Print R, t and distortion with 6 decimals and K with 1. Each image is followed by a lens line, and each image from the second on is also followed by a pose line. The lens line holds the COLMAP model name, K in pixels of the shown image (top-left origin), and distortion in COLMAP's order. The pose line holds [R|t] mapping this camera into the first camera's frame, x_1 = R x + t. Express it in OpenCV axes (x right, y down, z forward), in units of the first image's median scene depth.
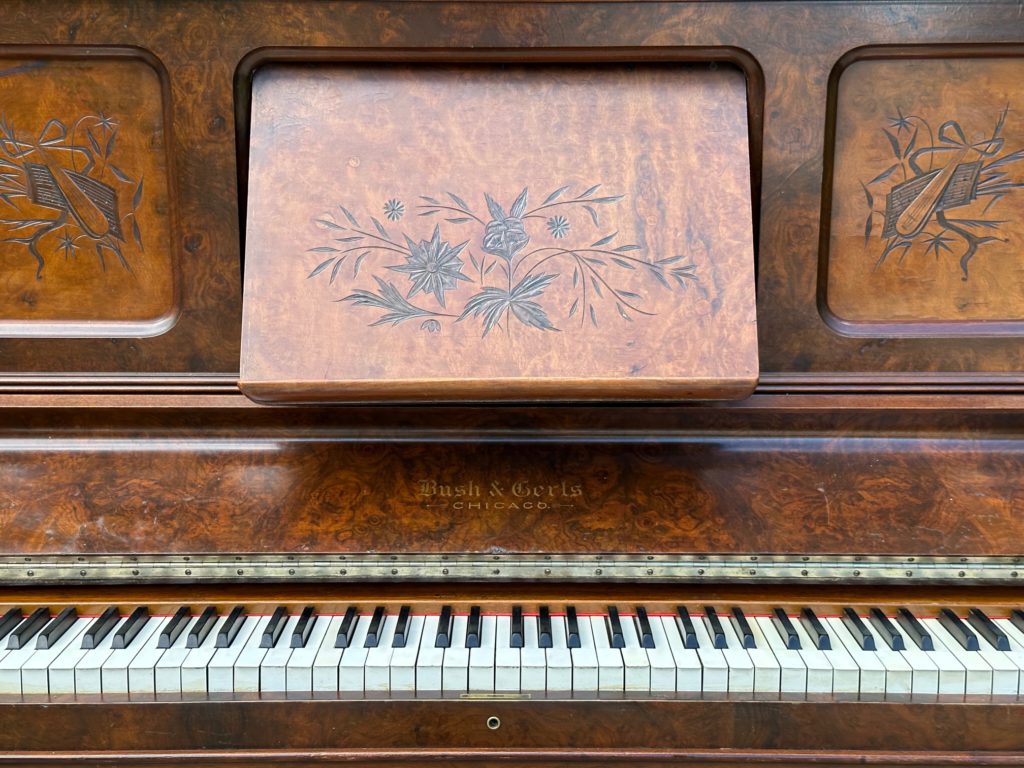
lens RADIAL K [[1442.8, 0, 514.3], [0, 1442.8, 394.5], [0, 0, 1]] dist [0.134582, -0.125599]
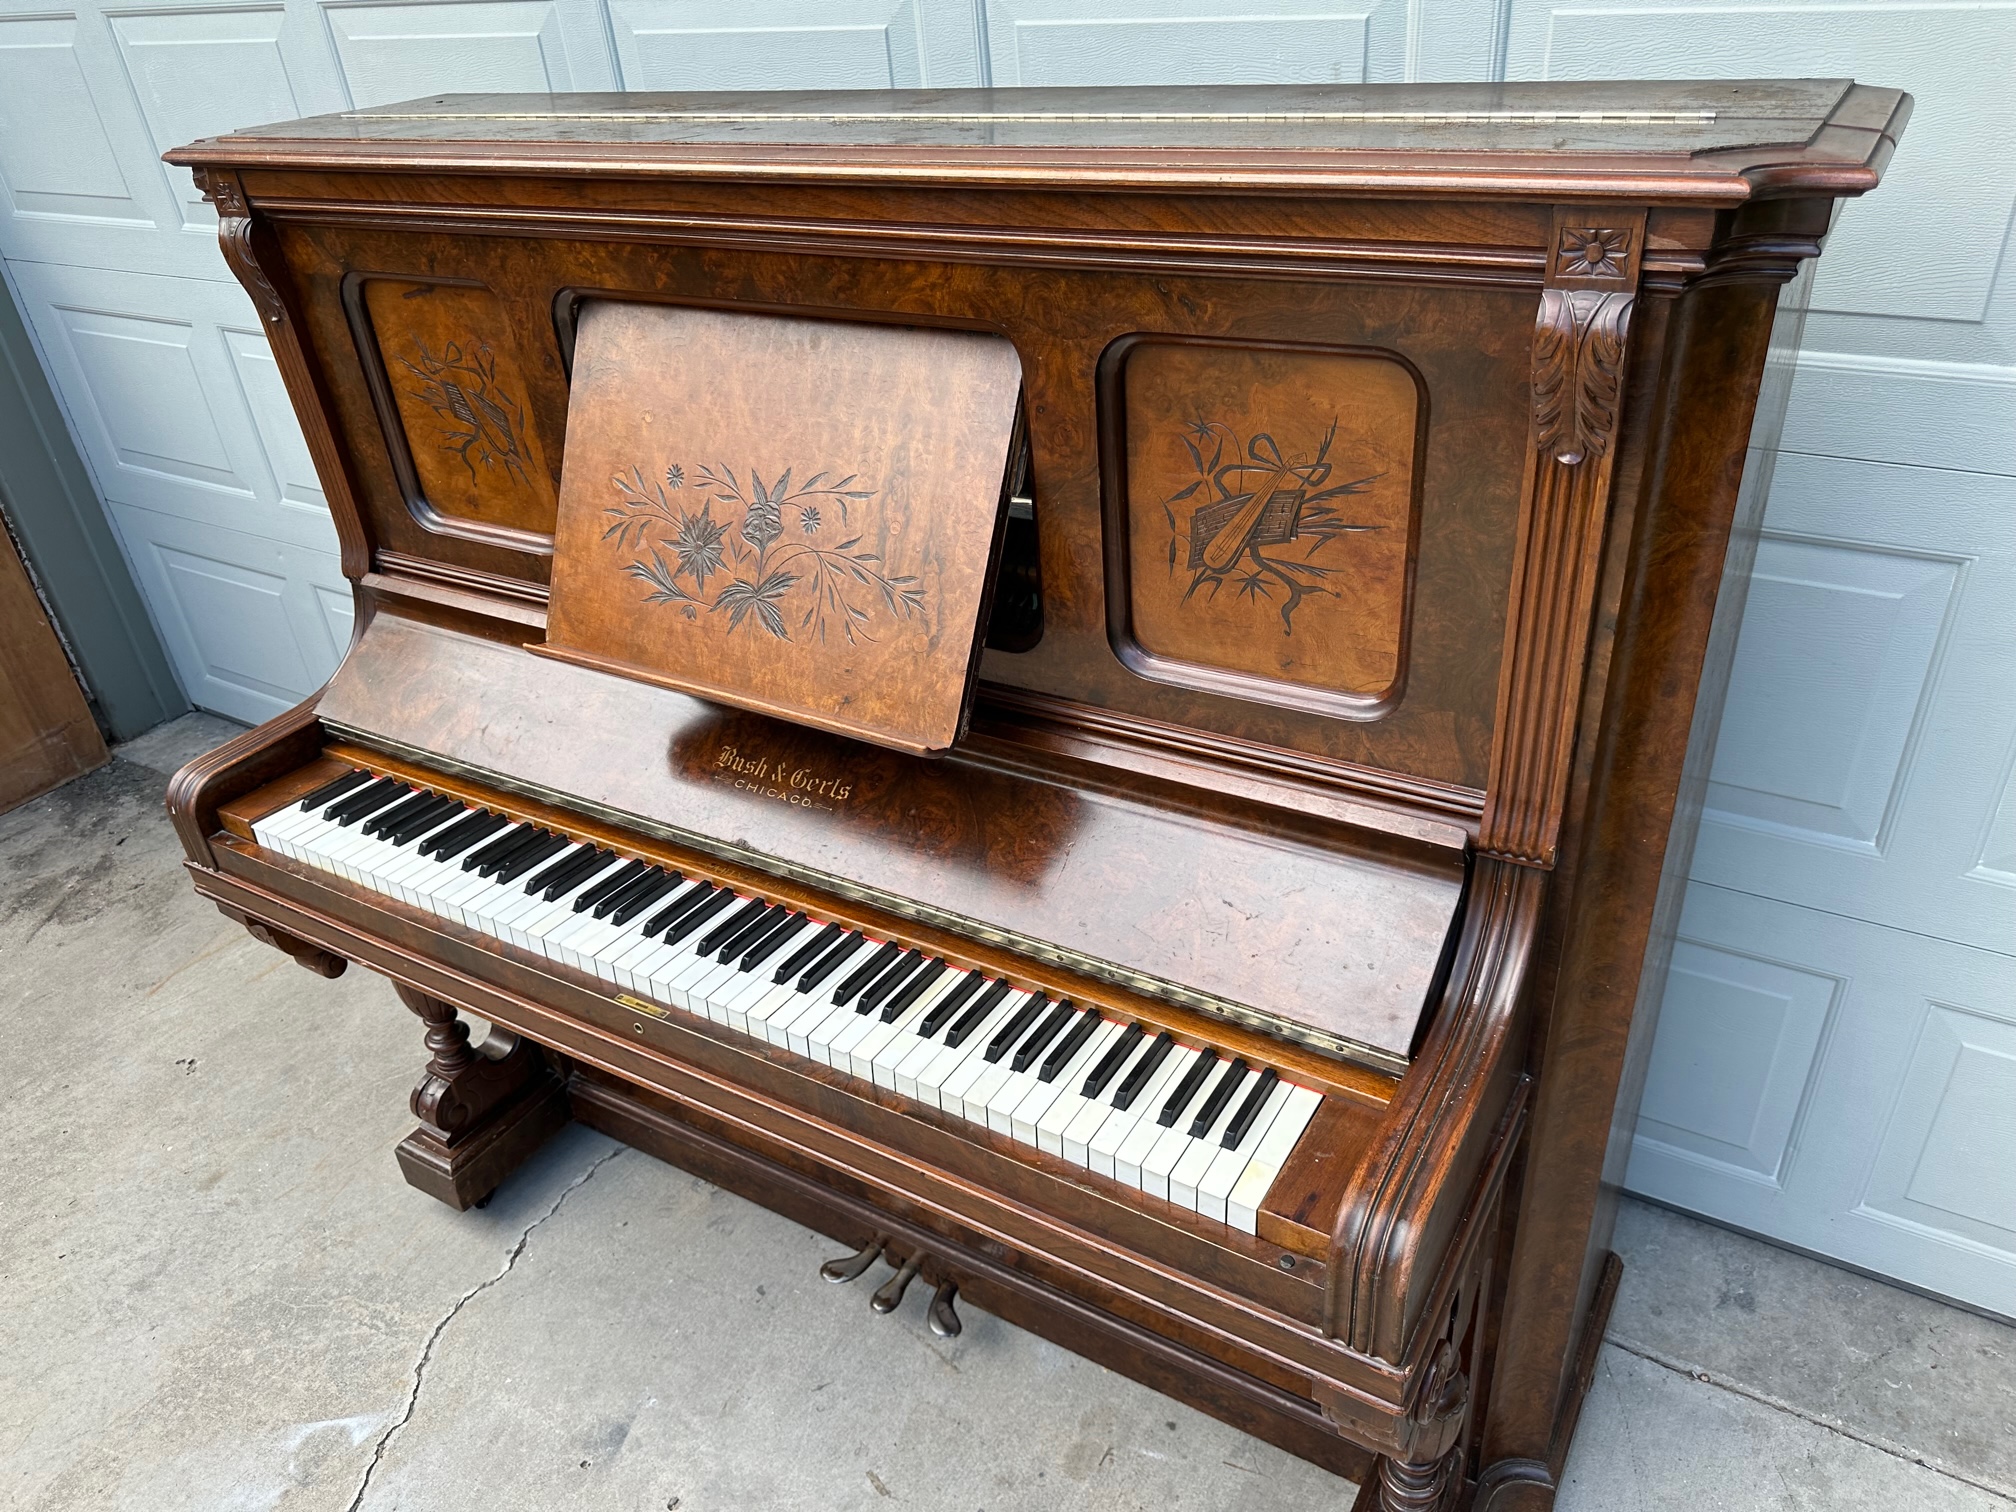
lens RADIAL K [[1427.0, 0, 1024.6], [0, 1427.0, 757.4], [0, 0, 1]] dist [0.053271, -0.082748]
pose [[0.859879, 0.208175, -0.466124, 0.505256], [-0.037073, 0.936130, 0.349693, -0.251977], [0.509150, -0.283413, 0.812676, 0.267753]]
